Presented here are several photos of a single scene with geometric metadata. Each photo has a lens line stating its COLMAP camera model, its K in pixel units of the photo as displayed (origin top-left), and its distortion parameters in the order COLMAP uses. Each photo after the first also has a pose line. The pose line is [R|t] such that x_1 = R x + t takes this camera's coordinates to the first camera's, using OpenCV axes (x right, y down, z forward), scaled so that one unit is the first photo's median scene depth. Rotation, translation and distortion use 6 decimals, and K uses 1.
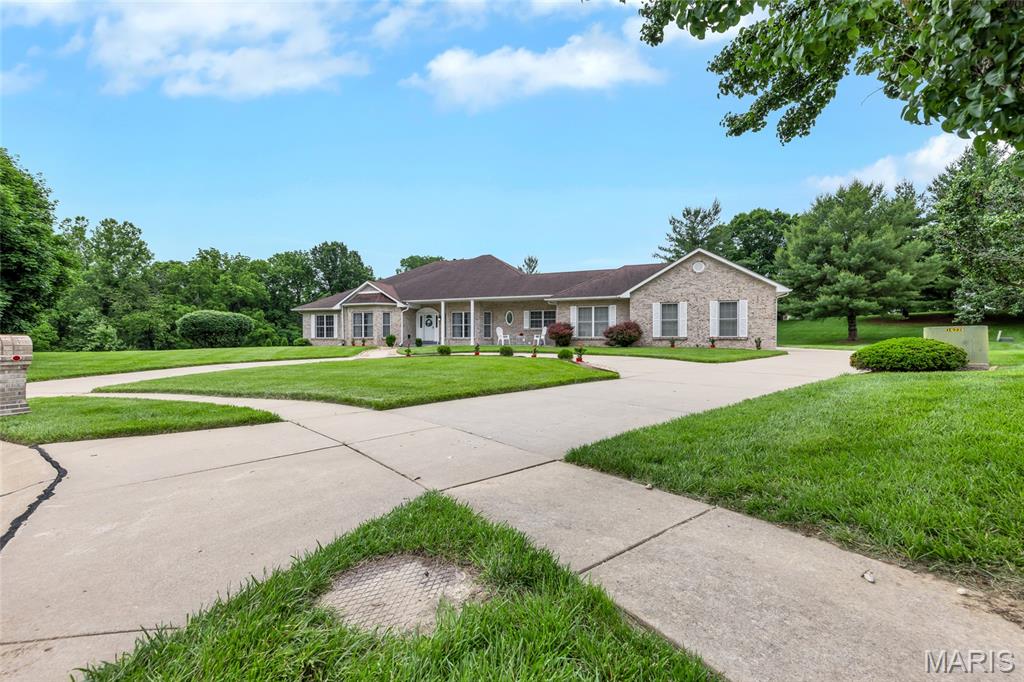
lens RADIAL K [[428.6, 0, 512.0], [0, 428.6, 341.0], [0, 0, 1]] dist [0.009346, -0.000123]
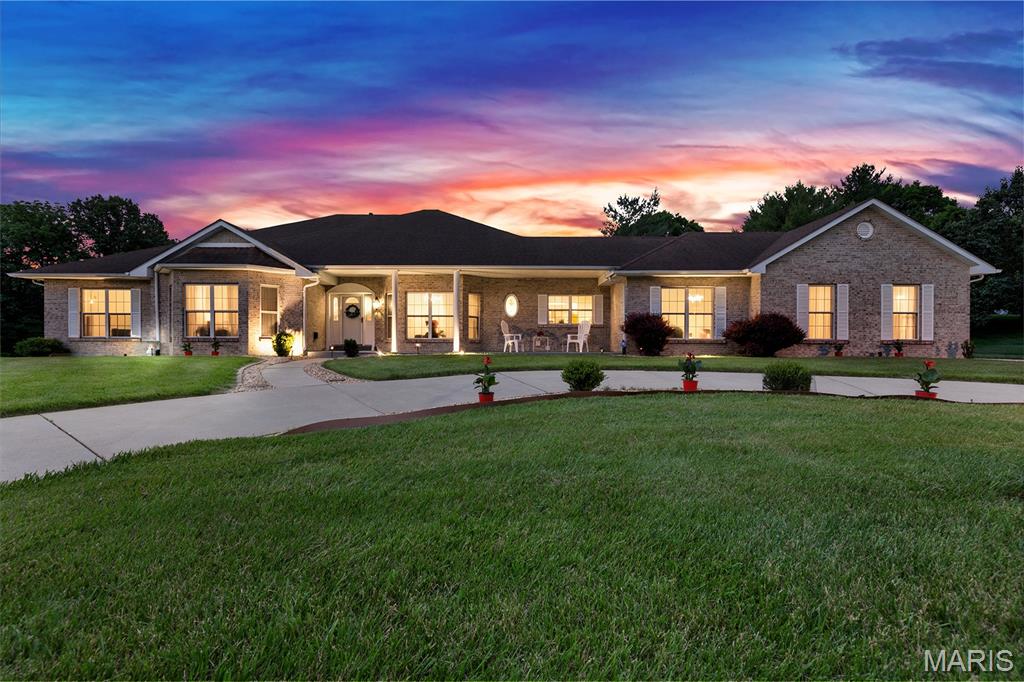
lens RADIAL K [[414.5, 0, 512.0], [0, 414.5, 341.0], [0, 0, 1]] dist [0.009146, -0.000340]
pose [[0.930516, 0.002292, 0.366243, -0.202019], [-0.001481, 0.999996, -0.002496, -0.003364], [-0.366247, 0.001780, 0.930516, 0.437026]]
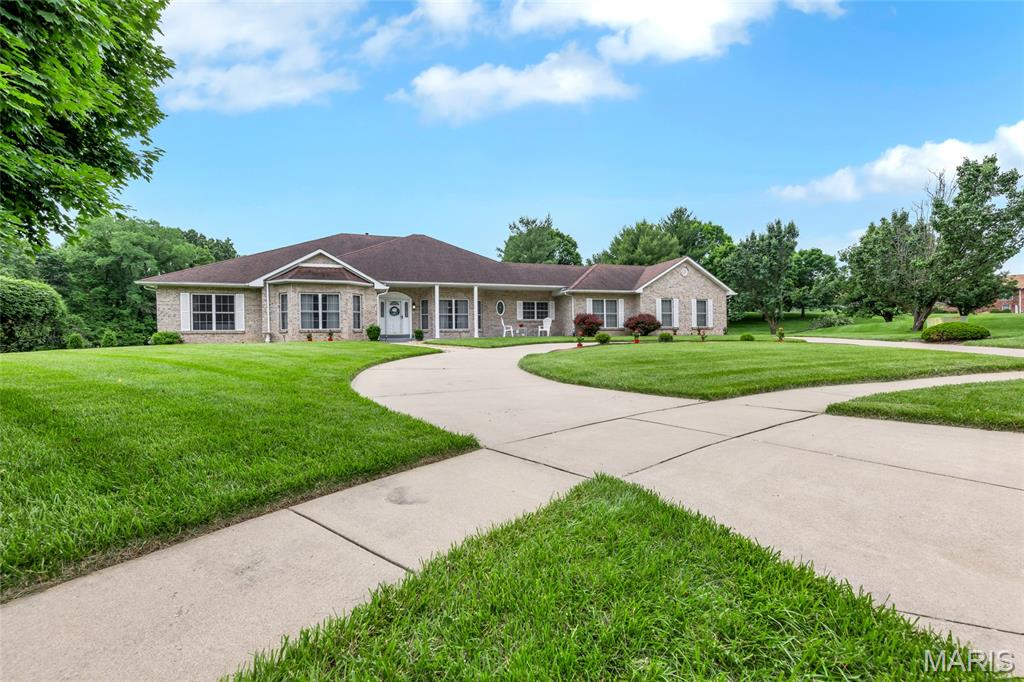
lens RADIAL K [[428.6, 0, 512.0], [0, 428.6, 341.0], [0, 0, 1]] dist [0.009346, -0.000123]
pose [[0.763291, -0.017531, 0.645817, -0.551735], [0.014972, 0.999843, 0.009446, 0.008732], [-0.645881, 0.002460, 0.763434, 0.258330]]
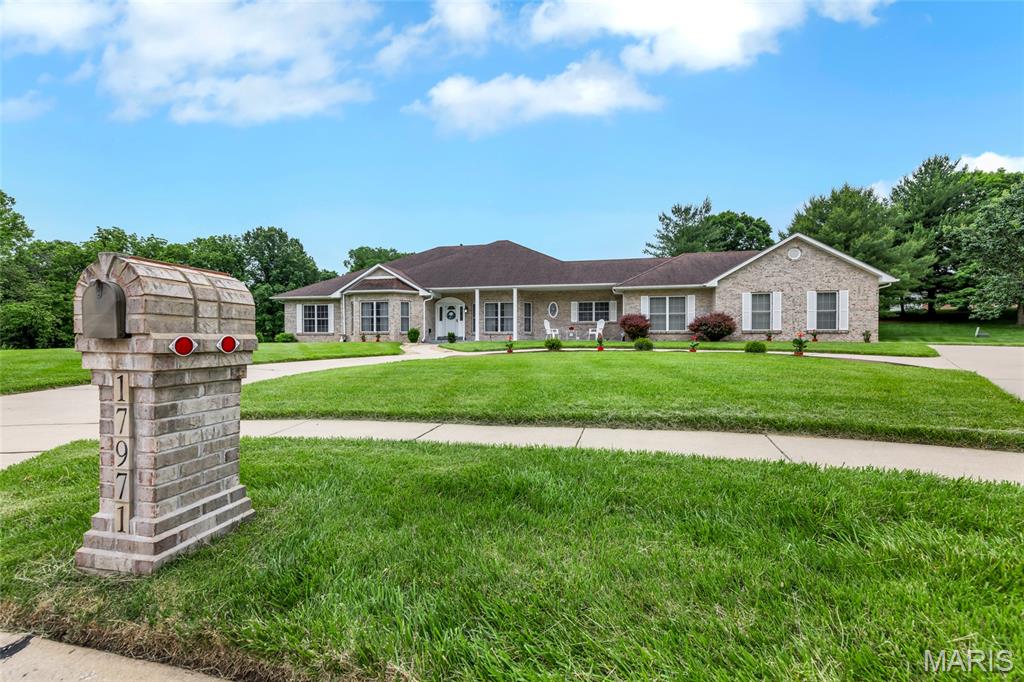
lens RADIAL K [[422.9, 0, 512.0], [0, 422.9, 341.0], [0, 0, 1]] dist [0.008666, -0.000149]
pose [[0.984784, -0.001261, 0.173780, -0.224945], [0.001051, 0.999999, 0.001300, 0.008370], [-0.173781, -0.001098, 0.984784, 0.151246]]
